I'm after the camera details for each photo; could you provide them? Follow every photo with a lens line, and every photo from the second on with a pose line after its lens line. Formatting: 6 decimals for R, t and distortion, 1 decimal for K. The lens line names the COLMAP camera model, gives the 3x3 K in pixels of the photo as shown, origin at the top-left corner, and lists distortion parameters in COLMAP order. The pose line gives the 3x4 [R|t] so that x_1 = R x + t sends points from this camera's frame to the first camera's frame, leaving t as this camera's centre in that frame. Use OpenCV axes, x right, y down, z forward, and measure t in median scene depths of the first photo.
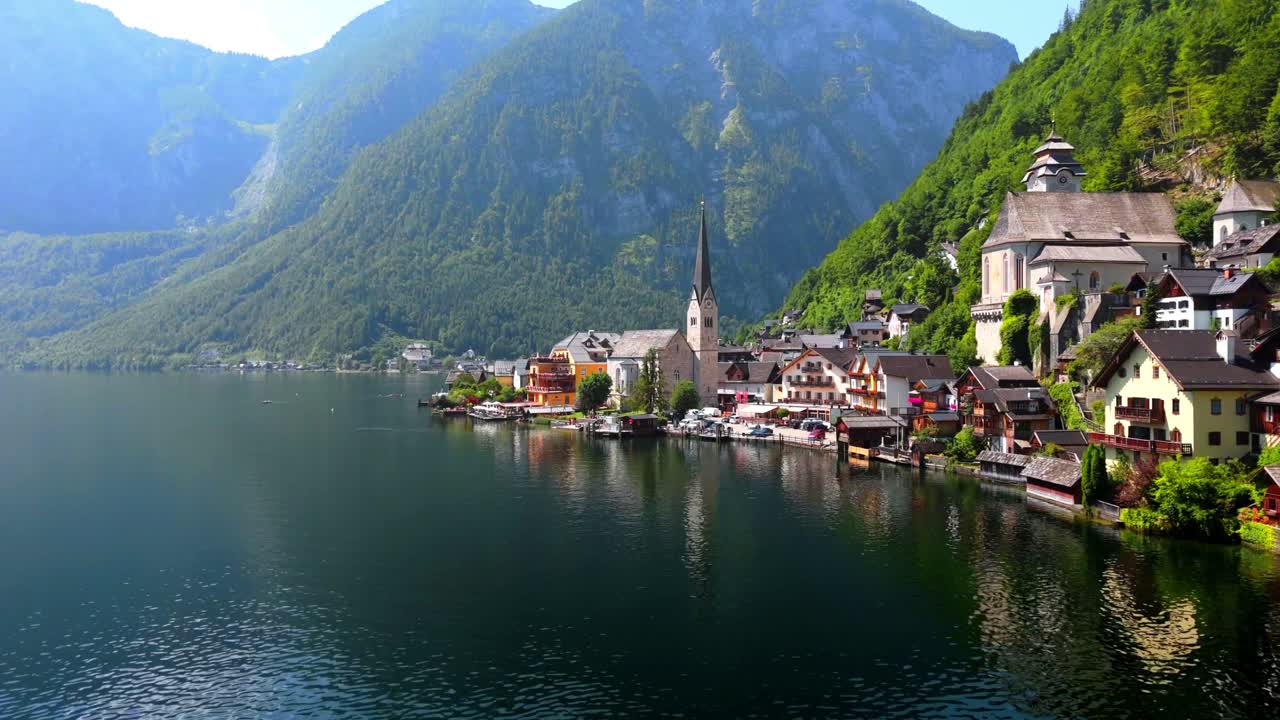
lens RADIAL K [[1035.8, 0, 646.3], [0, 1035.8, 362.8], [0, 0, 1]] dist [0.045962, -0.011173]
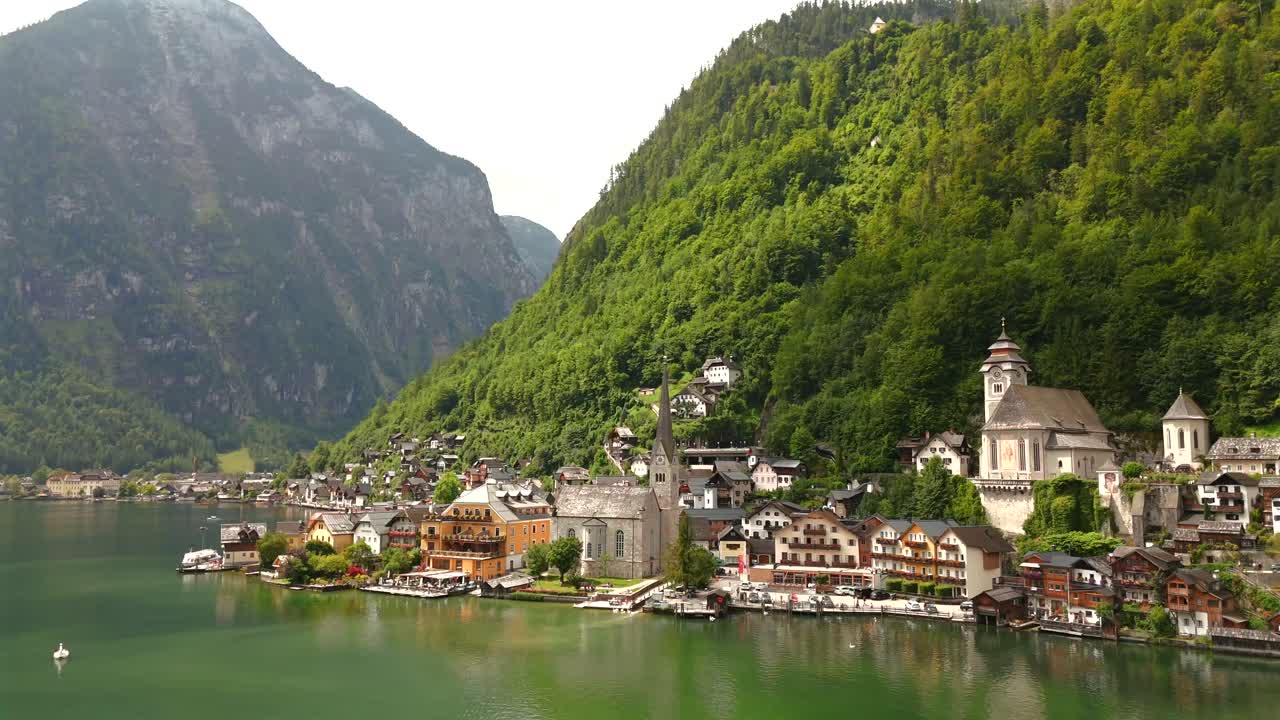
lens RADIAL K [[1035.8, 0, 644.8], [0, 1035.8, 353.1], [0, 0, 1]] dist [0.045962, -0.011173]
pose [[0.800279, 0.064248, 0.596175, -0.551305], [-0.006455, 0.995109, -0.098576, -0.062199], [-0.599592, 0.075040, 0.796780, 0.234087]]
